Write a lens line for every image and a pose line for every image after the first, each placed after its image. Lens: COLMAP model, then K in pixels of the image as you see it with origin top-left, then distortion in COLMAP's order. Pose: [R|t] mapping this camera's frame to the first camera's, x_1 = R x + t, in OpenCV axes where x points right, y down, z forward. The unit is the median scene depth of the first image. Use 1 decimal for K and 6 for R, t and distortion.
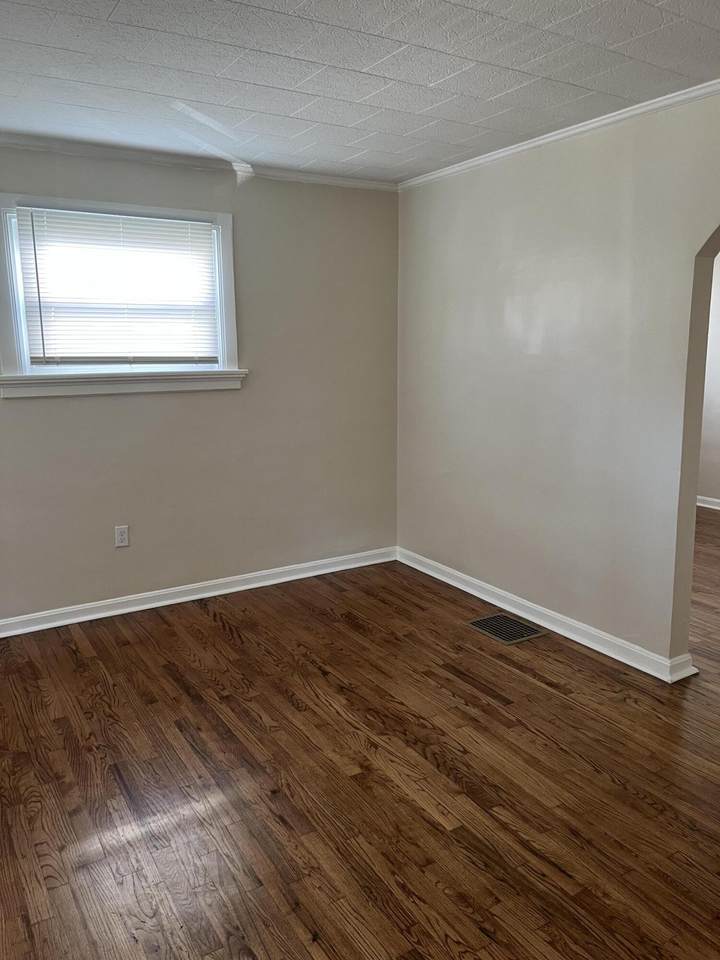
lens RADIAL K [[726.1, 0, 350.7], [0, 726.1, 473.4], [0, 0, 1]] dist [0.037794, -0.054731]
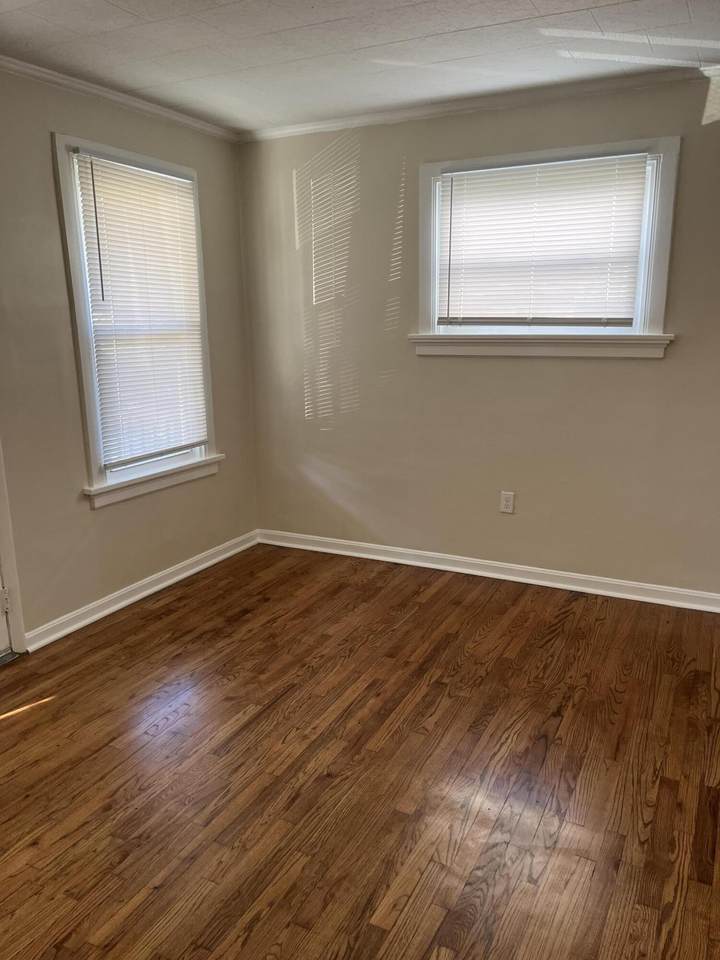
lens RADIAL K [[726.1, 0, 358.0], [0, 726.1, 477.8], [0, 0, 1]] dist [0.037794, -0.054731]
pose [[0.525085, 0.191273, -0.829277, 0.481629], [-0.141100, 0.980497, 0.136810, -0.064644], [0.839272, 0.045174, 0.541832, 0.370669]]
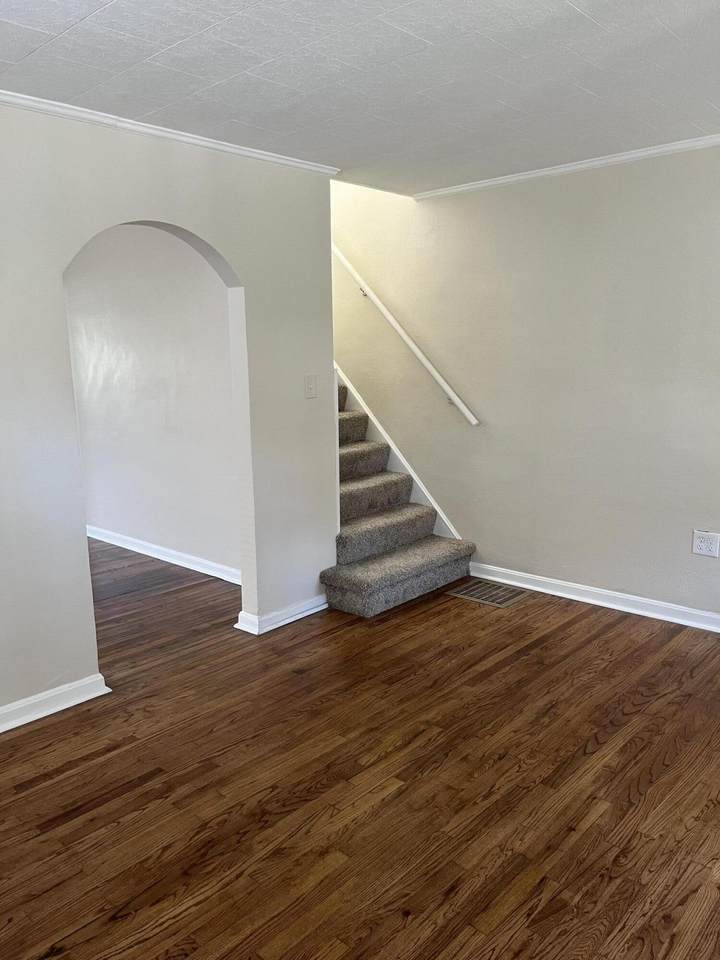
lens RADIAL K [[726.1, 0, 361.3], [0, 726.1, 487.7], [0, 0, 1]] dist [0.037794, -0.054731]
pose [[-0.291034, -0.156591, 0.943811, -0.575619], [0.187291, 0.958101, 0.216715, -0.138673], [-0.938201, 0.239839, -0.249512, 0.852919]]
